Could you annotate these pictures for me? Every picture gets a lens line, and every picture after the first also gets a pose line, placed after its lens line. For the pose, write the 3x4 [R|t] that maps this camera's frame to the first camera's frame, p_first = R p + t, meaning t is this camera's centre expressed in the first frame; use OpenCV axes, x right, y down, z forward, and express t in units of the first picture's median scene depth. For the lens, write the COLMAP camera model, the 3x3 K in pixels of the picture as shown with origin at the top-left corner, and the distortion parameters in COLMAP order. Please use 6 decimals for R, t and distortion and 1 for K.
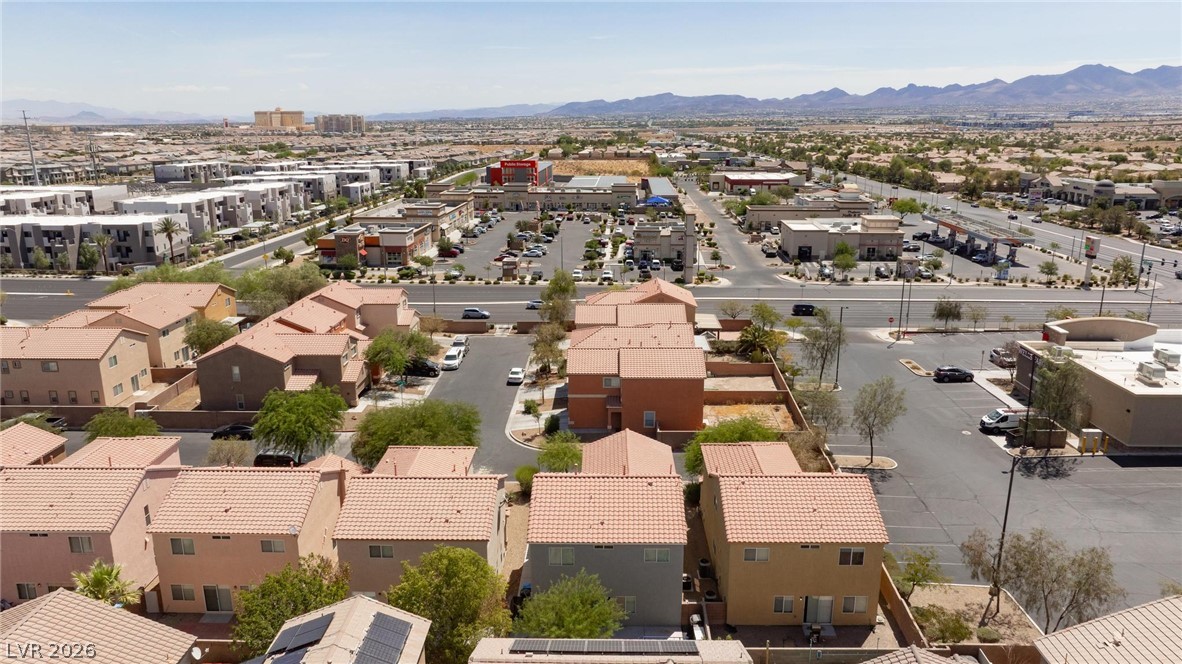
lens RADIAL K [[829.0, 0, 591.0], [0, 829.0, 332.0], [0, 0, 1]] dist [-0.051565, 0.062795]
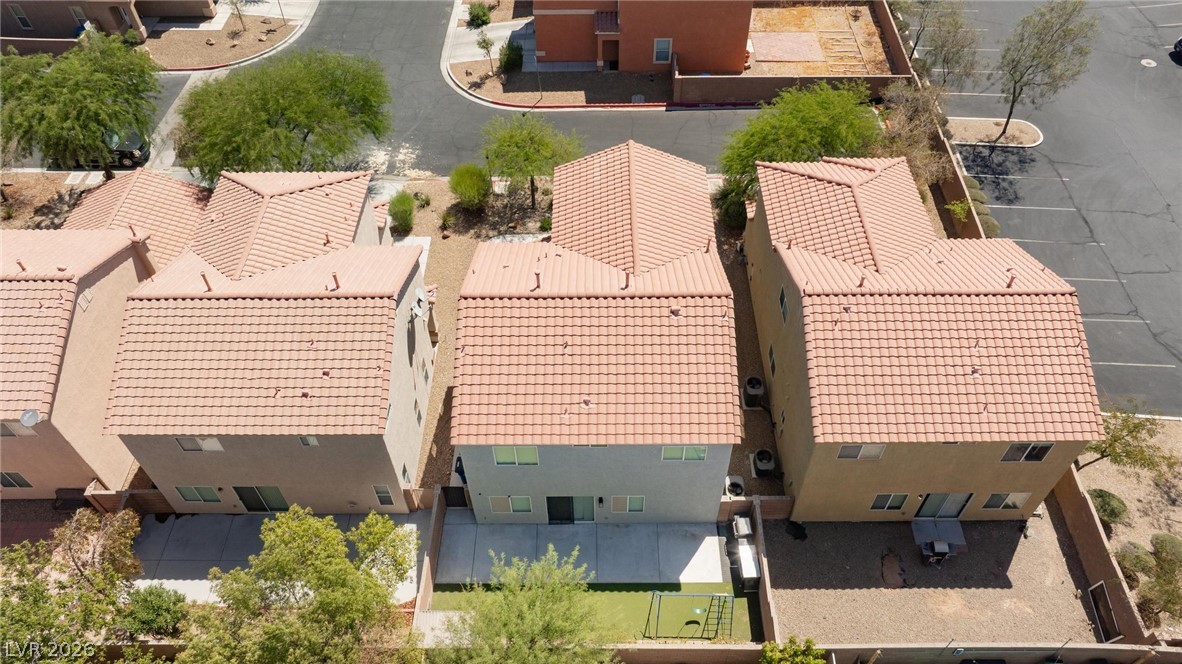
lens RADIAL K [[829.0, 0, 591.0], [0, 829.0, 332.0], [0, 0, 1]] dist [-0.051565, 0.062795]
pose [[0.999860, -0.015958, 0.004937, 0.013513], [0.010488, 0.829769, 0.558009, -0.106073], [-0.013001, -0.557879, 0.829820, 0.537416]]
